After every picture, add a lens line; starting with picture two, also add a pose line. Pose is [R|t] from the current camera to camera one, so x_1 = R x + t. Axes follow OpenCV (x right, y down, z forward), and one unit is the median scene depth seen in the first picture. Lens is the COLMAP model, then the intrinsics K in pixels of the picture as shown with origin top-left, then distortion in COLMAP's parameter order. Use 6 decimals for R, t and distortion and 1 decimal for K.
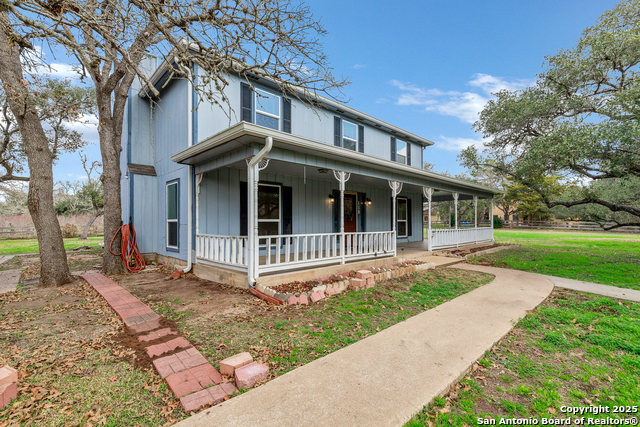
lens RADIAL K [[298.0, 0, 322.9], [0, 298.0, 218.9], [0, 0, 1]] dist [0.015736, 0.000109]
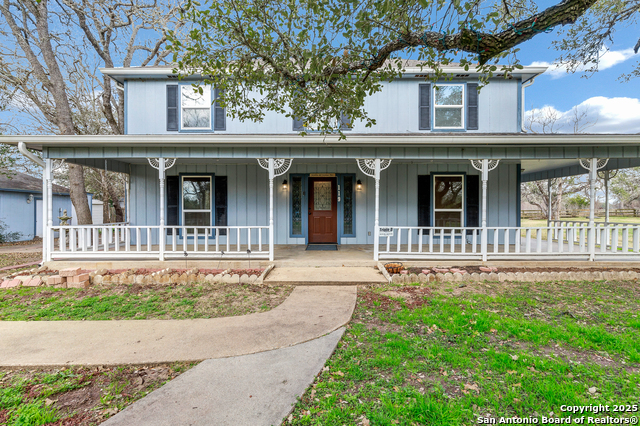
lens RADIAL K [[298.0, 0, 321.0], [0, 298.0, 210.7], [0, 0, 1]] dist [0.015736, 0.000109]
pose [[0.715843, 0.005400, -0.698241, 0.799816], [0.002352, 0.999946, 0.010145, -0.004983], [0.698258, -0.008904, 0.715791, 0.534860]]
